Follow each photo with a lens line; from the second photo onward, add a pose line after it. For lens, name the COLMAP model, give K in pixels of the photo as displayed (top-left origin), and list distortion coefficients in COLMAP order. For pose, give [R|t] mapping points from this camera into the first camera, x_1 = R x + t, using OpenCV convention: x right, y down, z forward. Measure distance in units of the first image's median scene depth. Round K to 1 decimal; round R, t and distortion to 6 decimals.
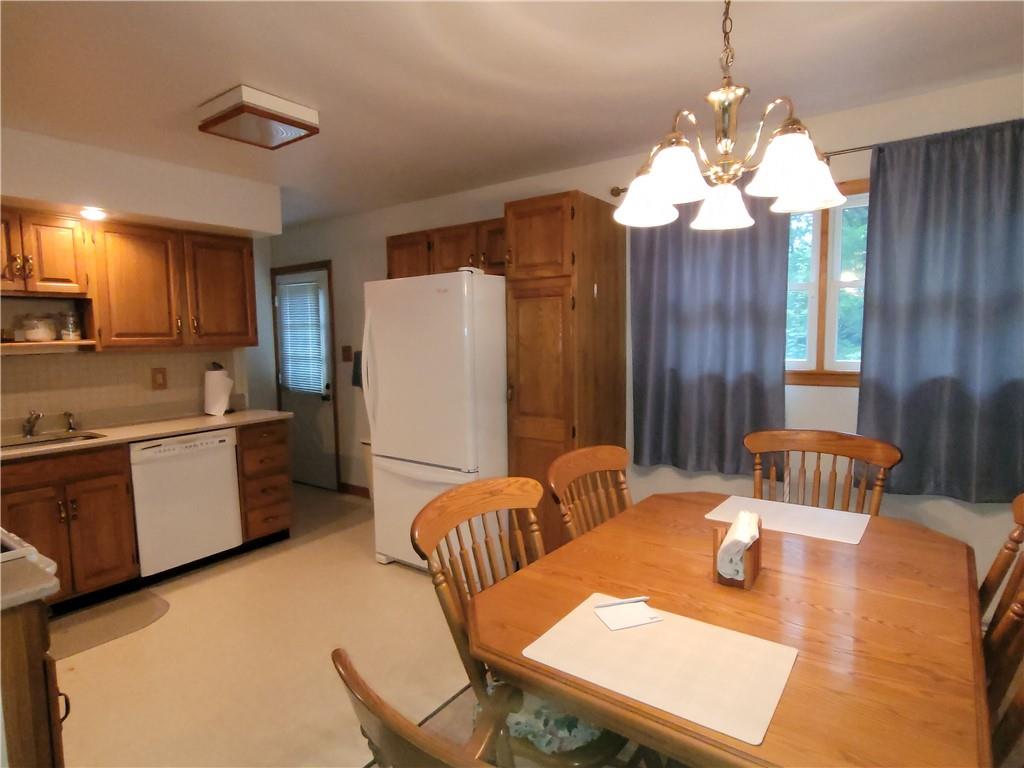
lens RADIAL K [[573.6, 0, 507.9], [0, 573.6, 381.9], [0, 0, 1]] dist [0.000701, -0.000529]
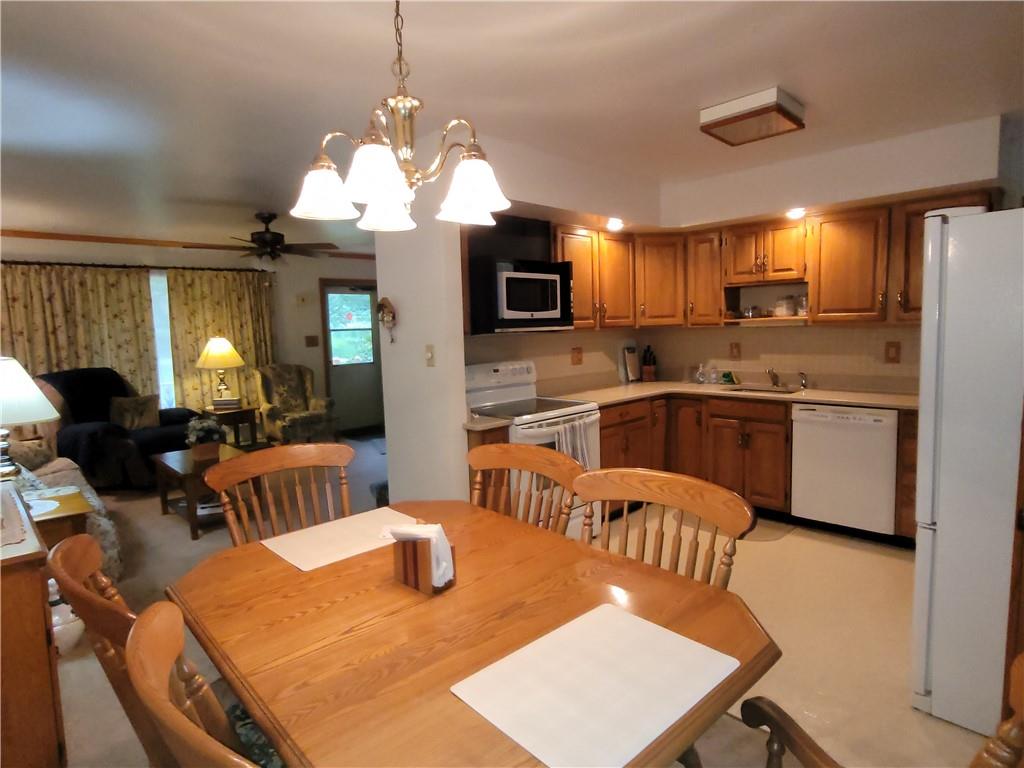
lens RADIAL K [[573.6, 0, 507.9], [0, 573.6, 381.9], [0, 0, 1]] dist [0.000701, -0.000529]
pose [[-0.183897, 0.123993, -0.975094, 0.613686], [-0.049984, 0.989549, 0.135258, -0.068246], [0.981674, 0.073612, -0.175777, 0.610597]]
